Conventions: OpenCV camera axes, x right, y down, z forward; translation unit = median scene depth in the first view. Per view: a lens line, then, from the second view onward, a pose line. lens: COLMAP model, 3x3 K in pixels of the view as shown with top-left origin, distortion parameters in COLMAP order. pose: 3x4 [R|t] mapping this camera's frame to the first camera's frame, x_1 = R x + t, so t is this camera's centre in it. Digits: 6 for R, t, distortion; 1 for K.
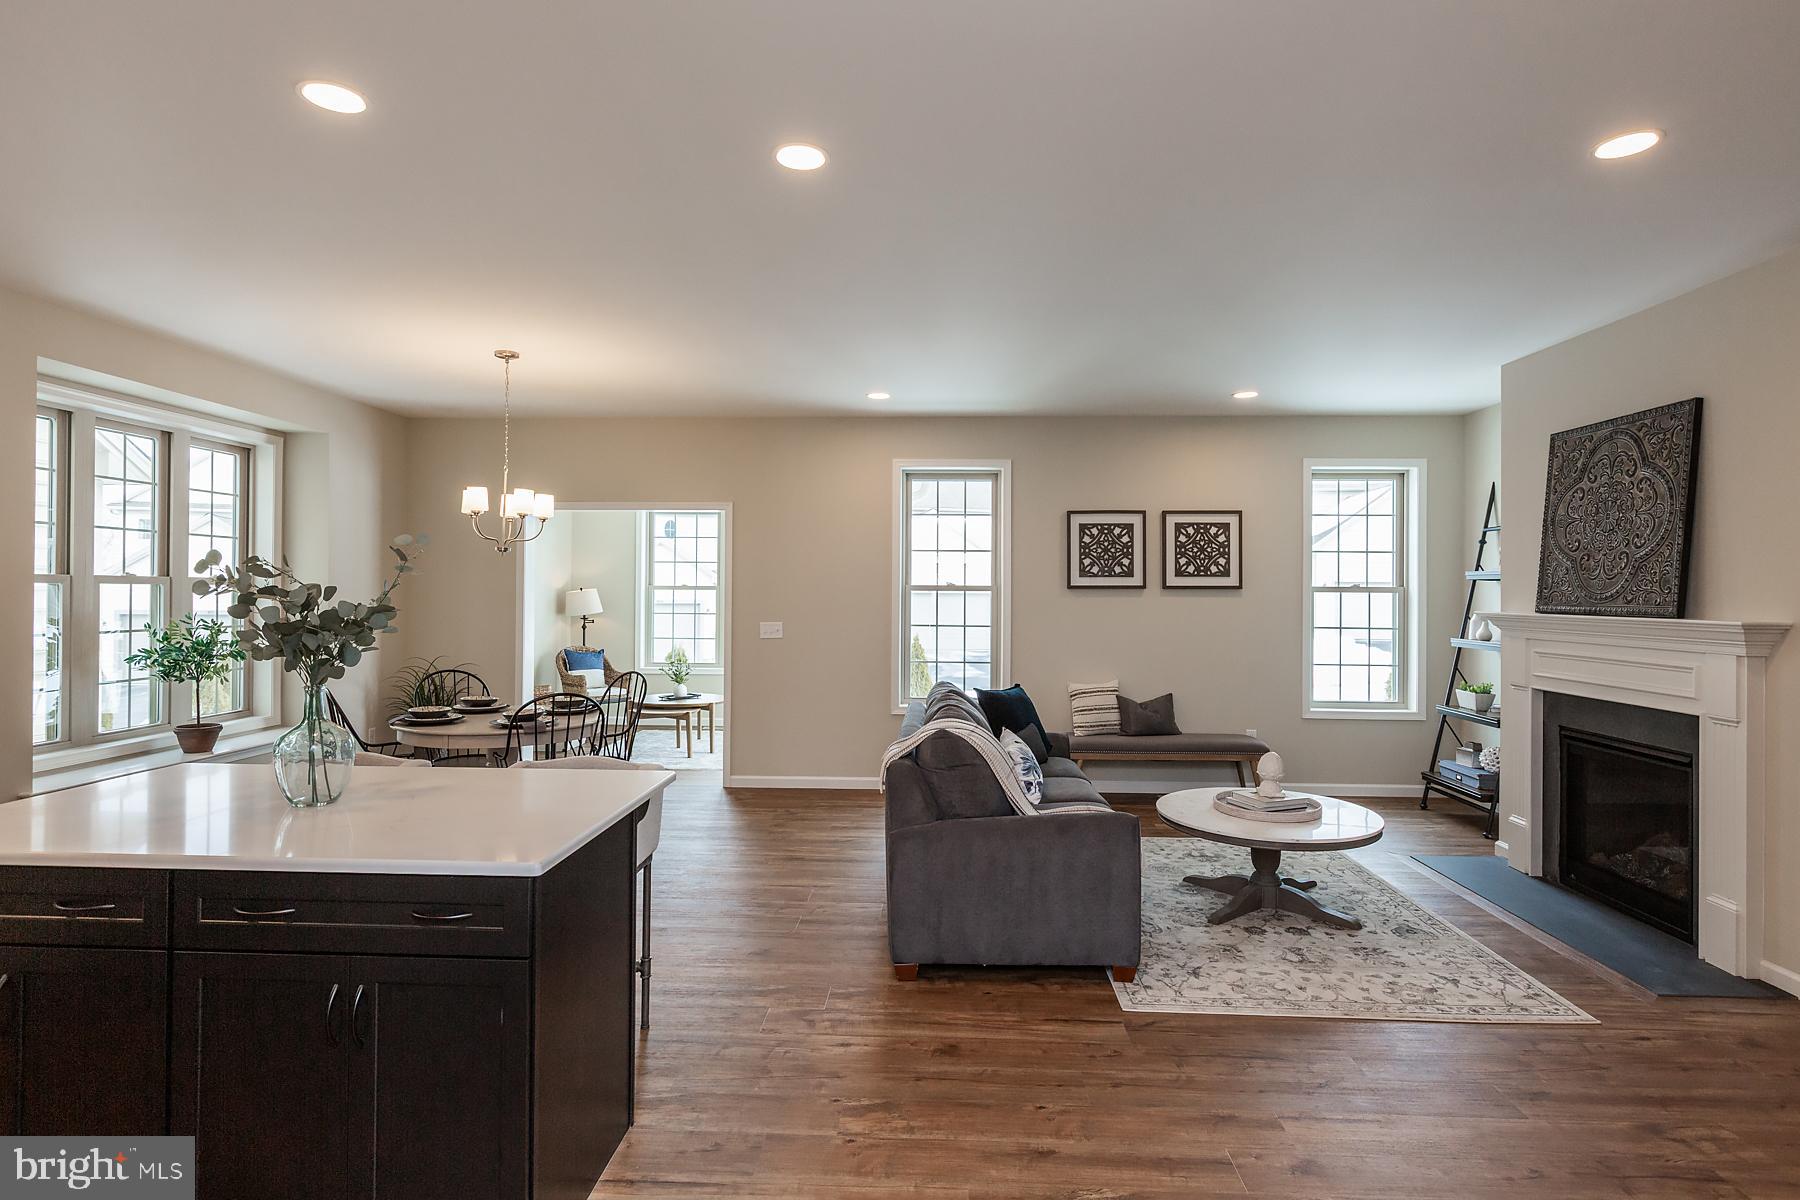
lens RADIAL K [[914.3, 0, 907.7], [0, 914.3, 588.3], [0, 0, 1]] dist [-0.000256, -0.000021]
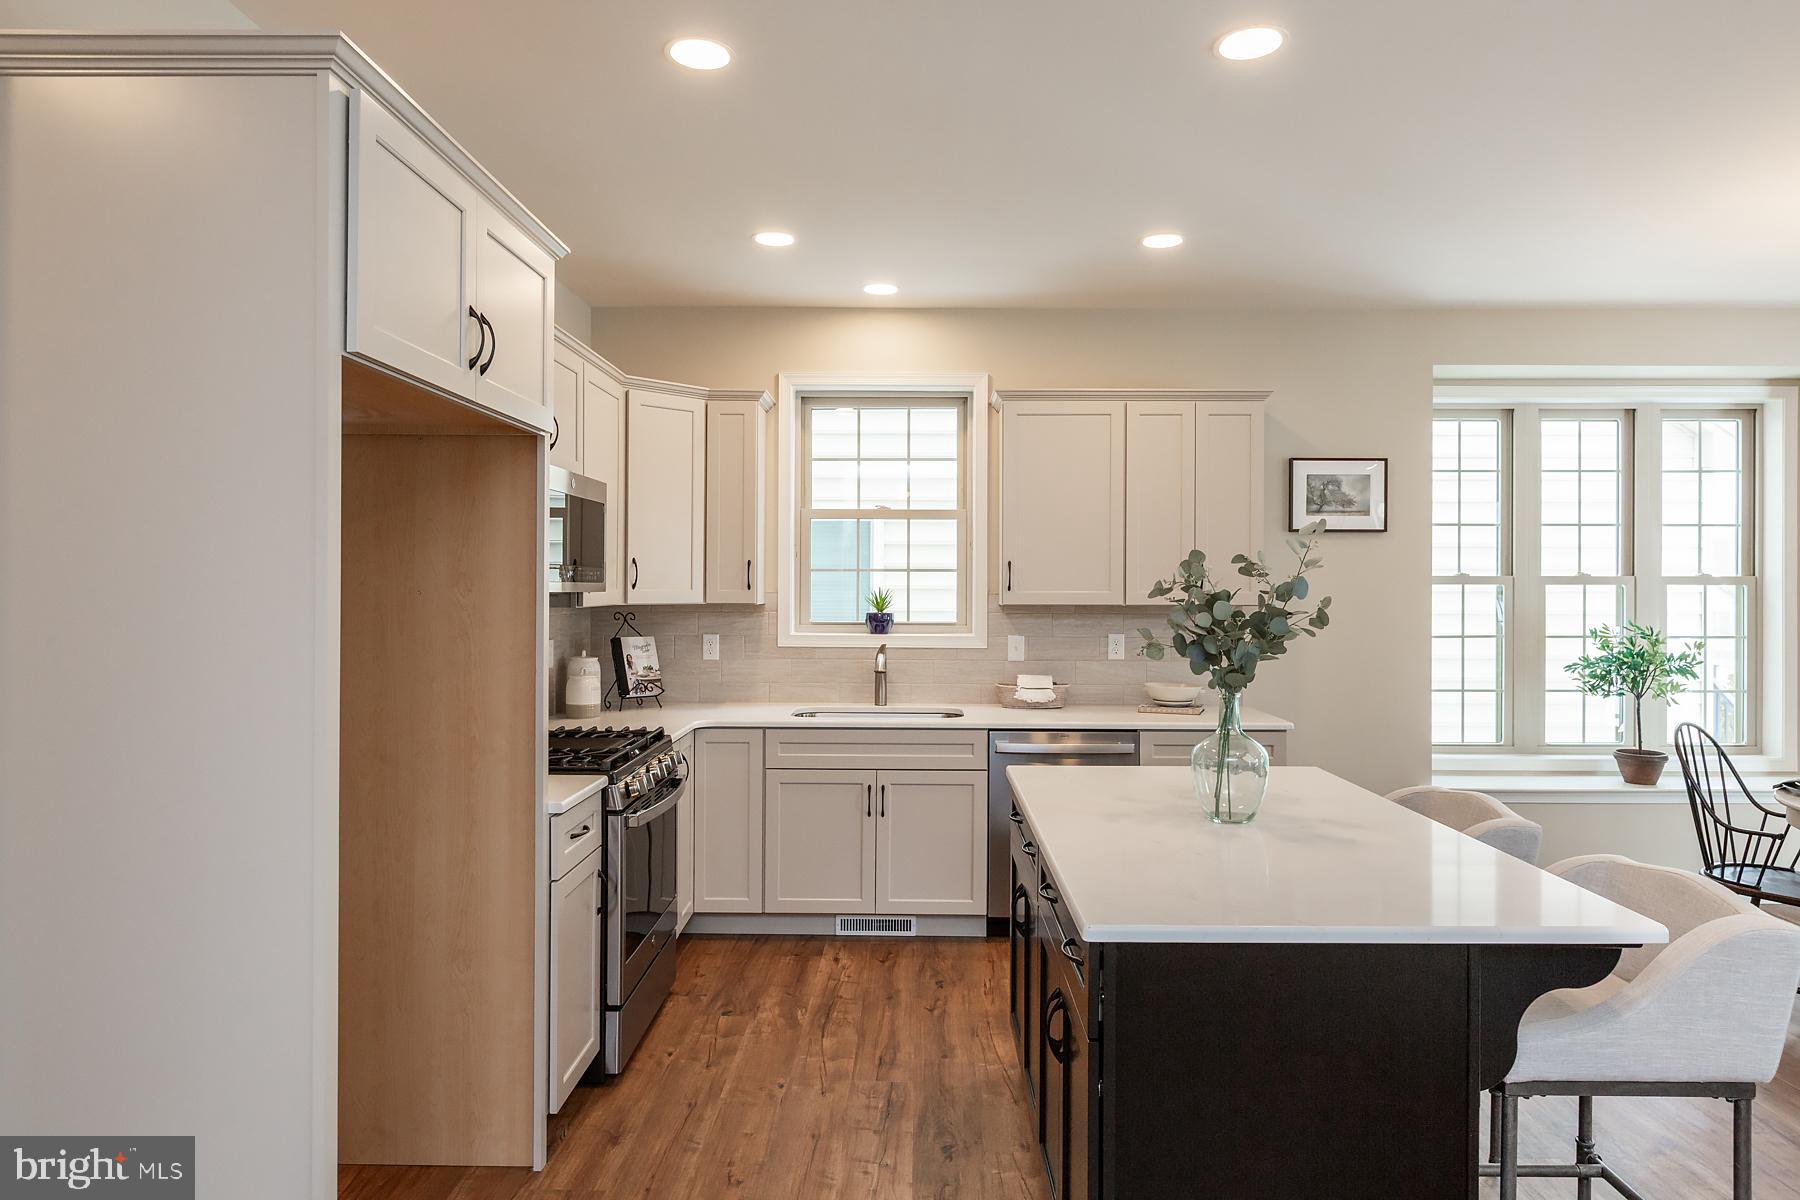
lens RADIAL K [[1084.1, 0, 903.8], [0, 1084.1, 585.5], [0, 0, 1]] dist [-0.001747, -0.001634]
pose [[0.028980, -0.007871, -0.999549, 0.195450], [0.002867, 0.999966, -0.007791, 0.002281], [0.999576, -0.002640, 0.029002, 0.280886]]
